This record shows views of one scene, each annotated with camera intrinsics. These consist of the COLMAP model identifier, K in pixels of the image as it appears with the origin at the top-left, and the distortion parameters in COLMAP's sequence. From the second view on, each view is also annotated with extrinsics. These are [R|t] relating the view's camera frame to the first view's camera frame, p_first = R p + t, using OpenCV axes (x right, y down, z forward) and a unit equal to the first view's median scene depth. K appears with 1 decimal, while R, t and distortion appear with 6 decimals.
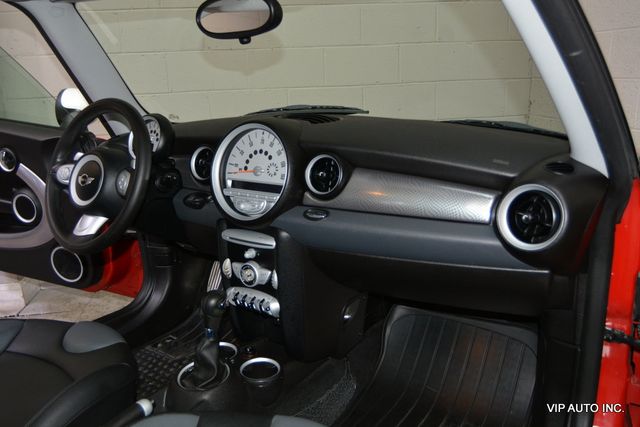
lens RADIAL K [[524.2, 0, 320.6], [0, 524.2, 213.7], [0, 0, 1]] dist [-0.024836, 0.007317]
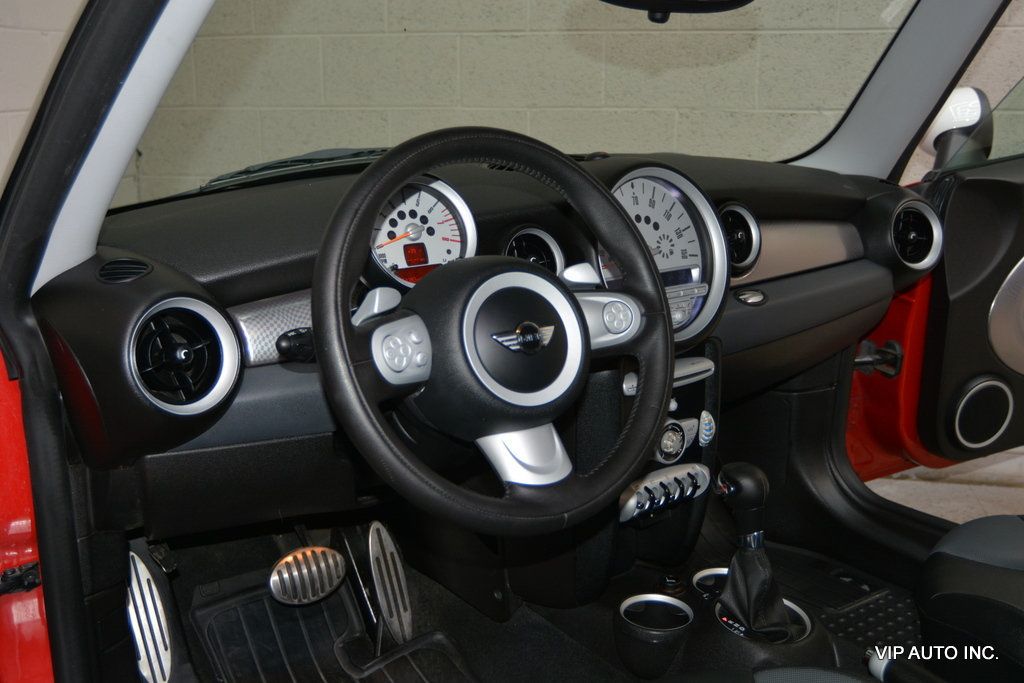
lens RADIAL K [[1016.1, 0, 510.6], [0, 1016.1, 345.2], [0, 0, 1]] dist [-0.021708, 0.000000]
pose [[0.312524, -0.206785, 0.927129, -1.164032], [0.242616, 0.961023, 0.132562, -0.163904], [-0.918404, 0.183508, 0.350512, 0.771615]]
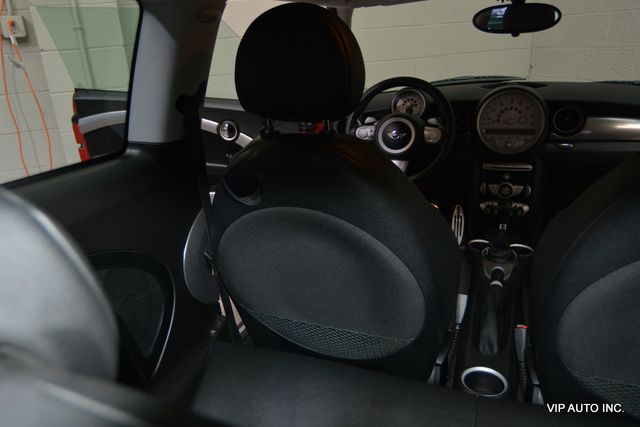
lens RADIAL K [[495.3, 0, 315.2], [0, 495.3, 208.7], [0, 0, 1]] dist [-0.007473, -0.000110]
pose [[0.976243, -0.095002, 0.194743, -0.968845], [0.082642, 0.994071, 0.070657, 0.021432], [-0.200301, -0.052884, 0.978306, -0.298556]]
